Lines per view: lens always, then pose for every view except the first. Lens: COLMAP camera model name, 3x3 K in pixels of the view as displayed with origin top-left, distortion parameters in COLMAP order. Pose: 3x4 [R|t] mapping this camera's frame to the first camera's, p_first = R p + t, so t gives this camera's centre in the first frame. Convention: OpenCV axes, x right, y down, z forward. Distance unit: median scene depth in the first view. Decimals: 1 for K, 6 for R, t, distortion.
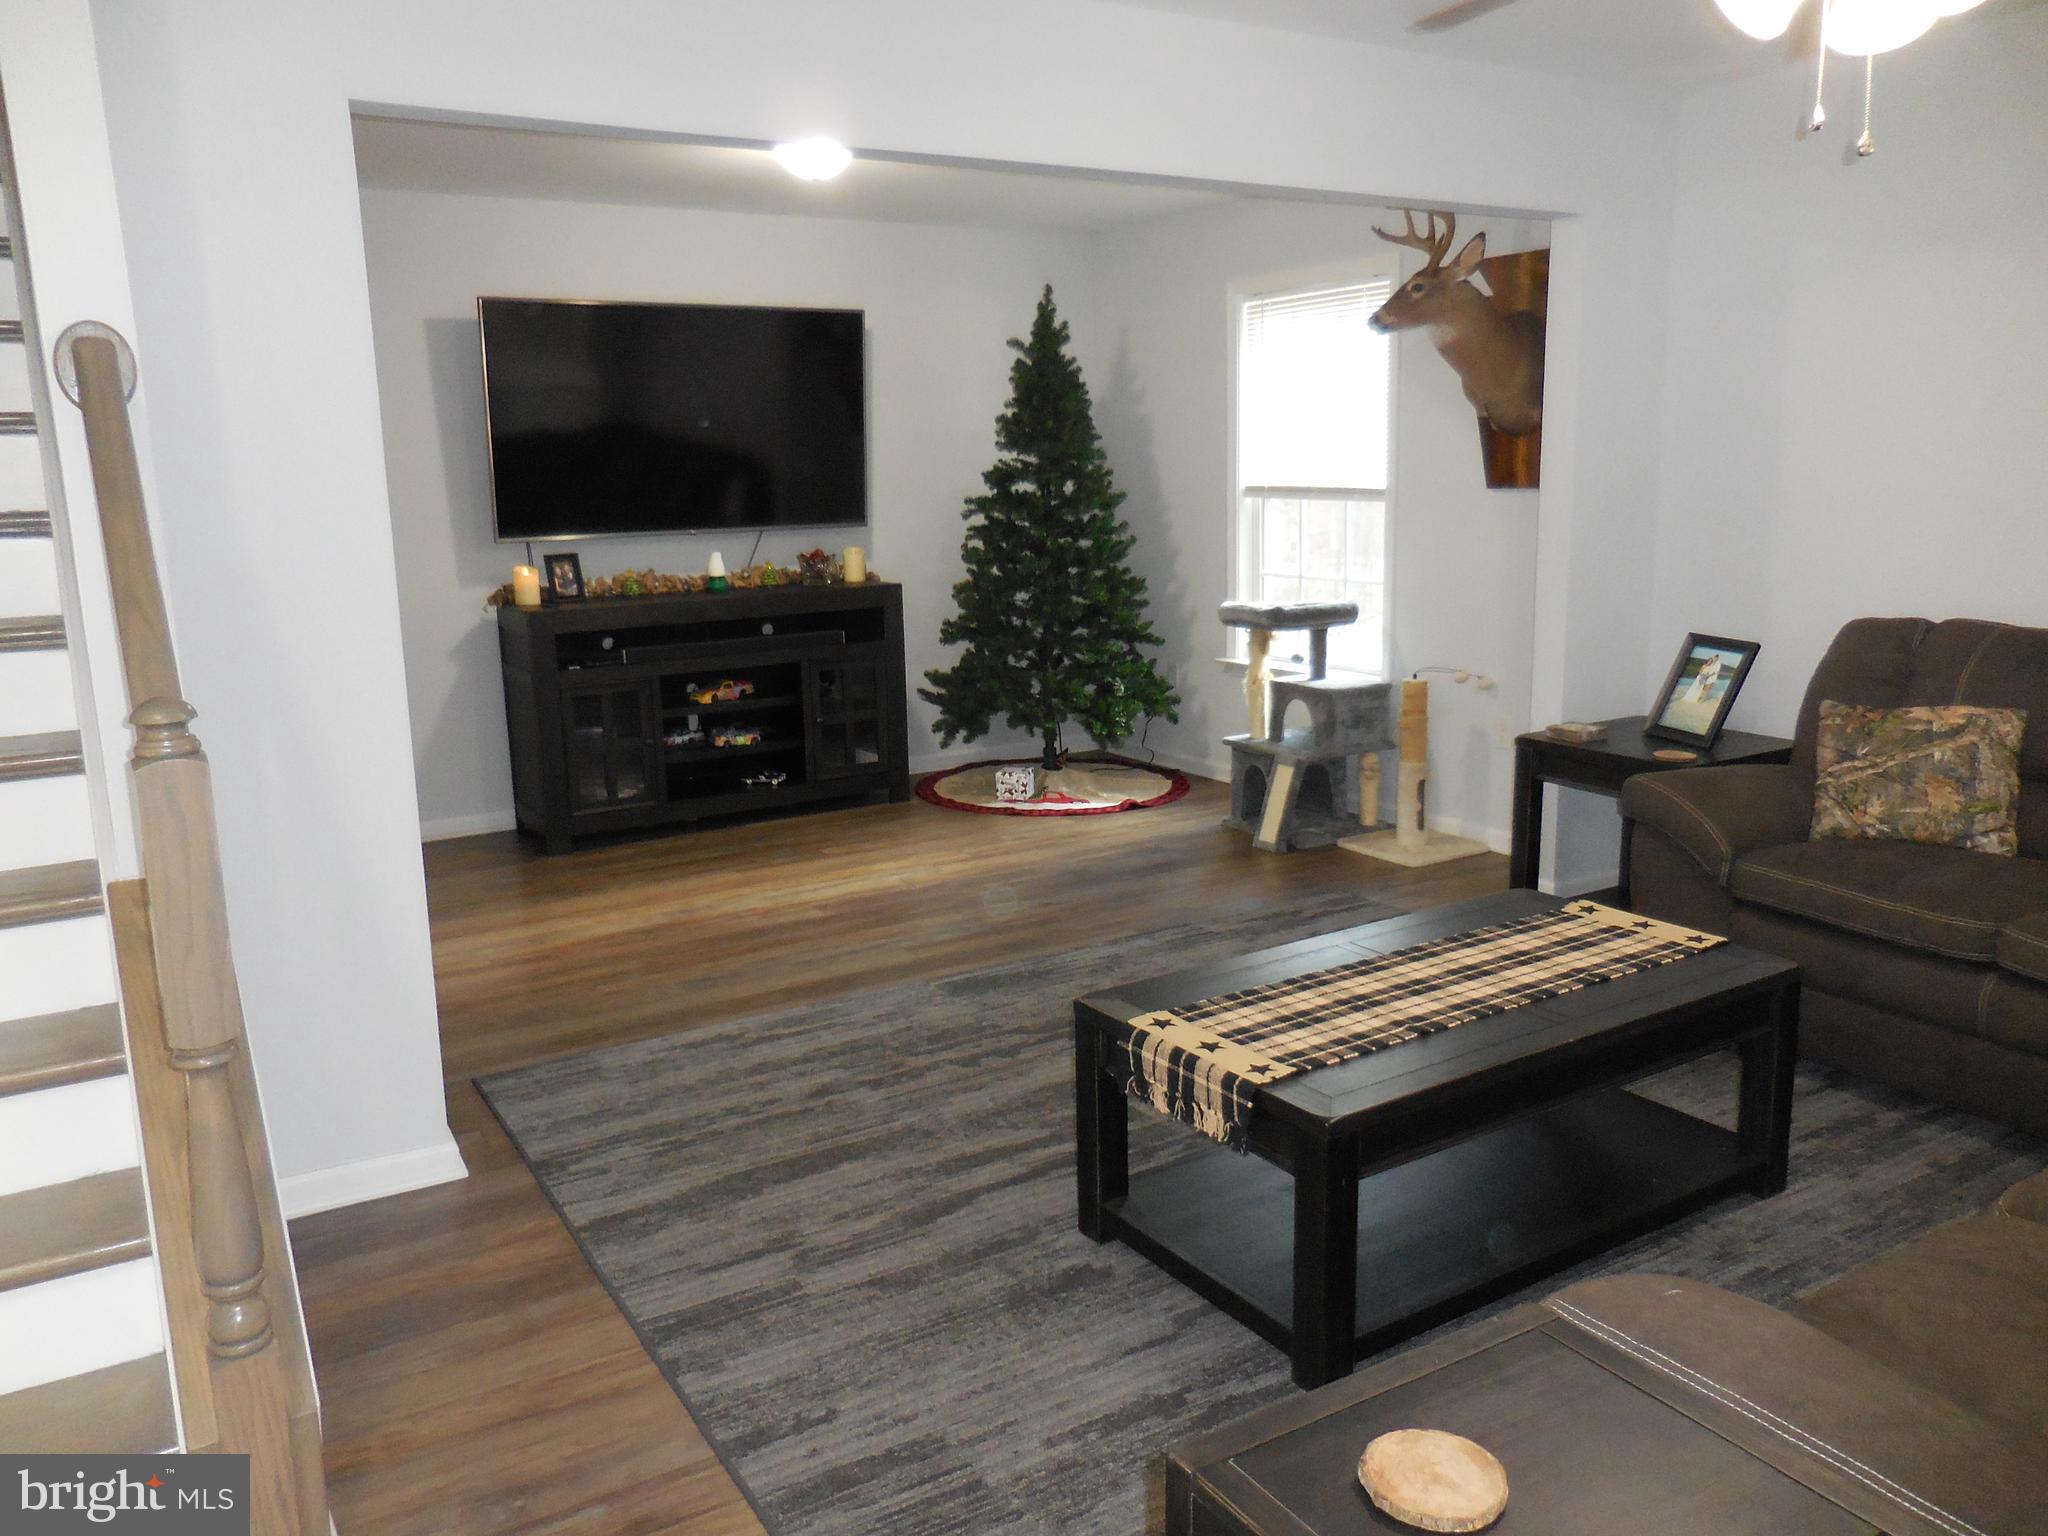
lens RADIAL K [[1569.6, 0, 1035.3], [0, 1569.6, 749.1], [0, 0, 1]] dist [0.007098, 0.011780]
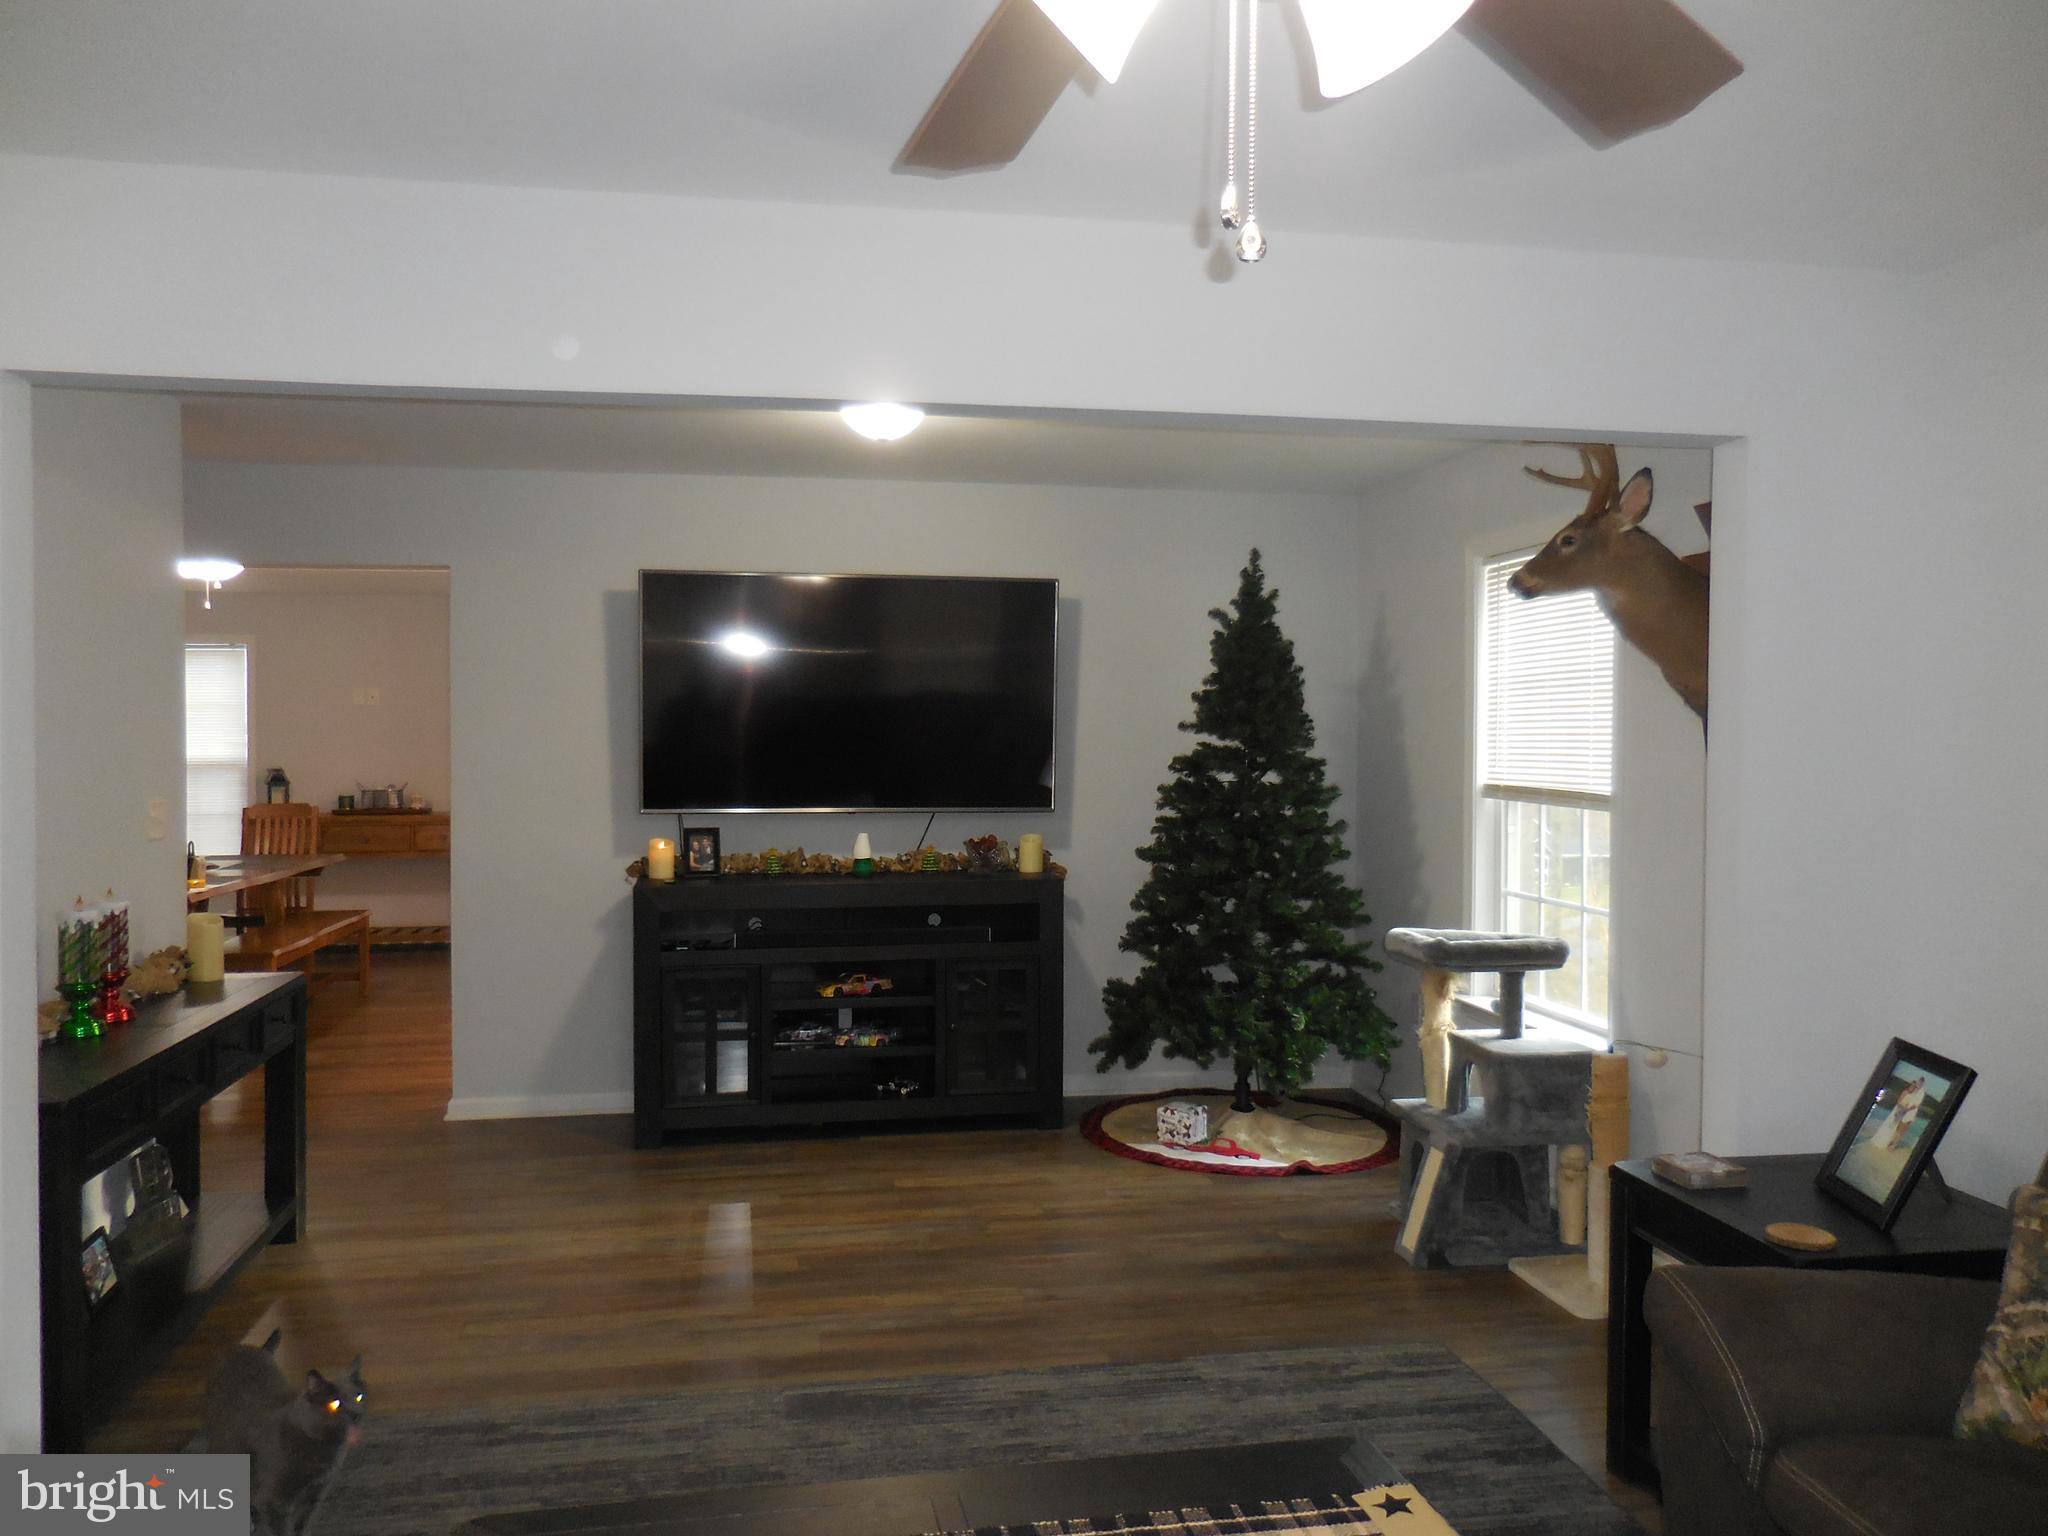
lens RADIAL K [[1569.6, 0, 1034.4], [0, 1569.6, 754.0], [0, 0, 1]] dist [0.007098, 0.011780]
pose [[0.929855, 0.031357, -0.366587, 0.274494], [-0.092225, 0.984417, -0.149727, -0.050559], [0.356180, 0.173033, 0.918257, 0.213297]]
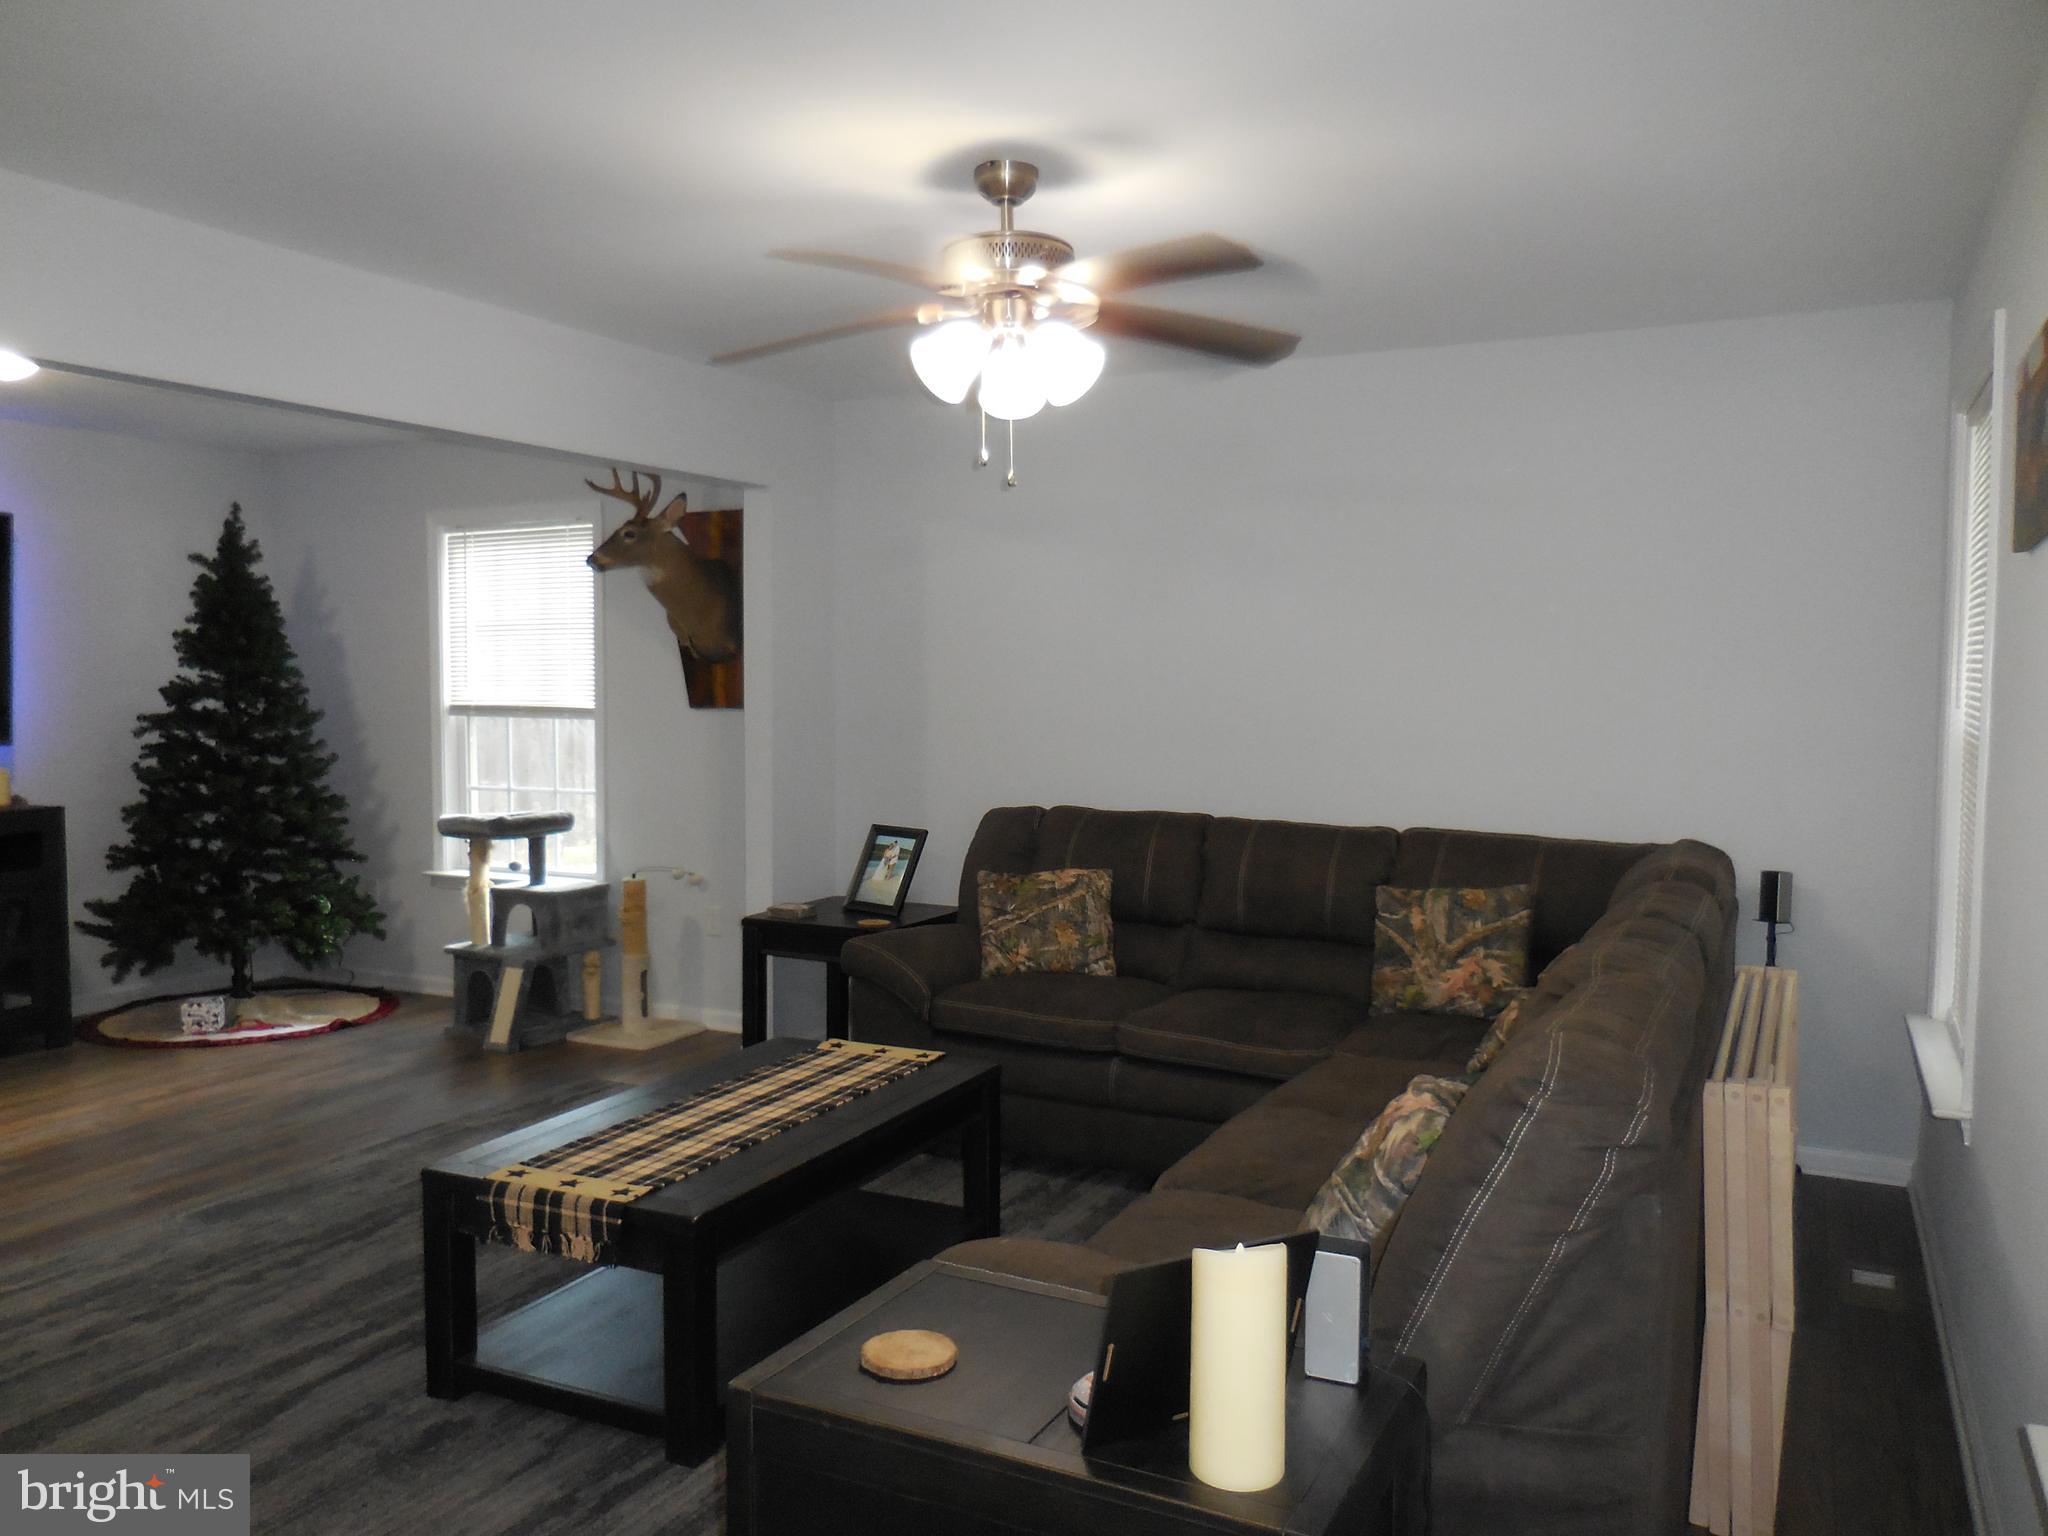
lens RADIAL K [[1569.6, 0, 1020.8], [0, 1569.6, 742.1], [0, 0, 1]] dist [0.007098, 0.011780]
pose [[0.857986, -0.004128, 0.513657, -0.097223], [0.078633, 0.989238, -0.123394, 0.019451], [-0.507619, 0.146260, 0.849076, -0.092963]]
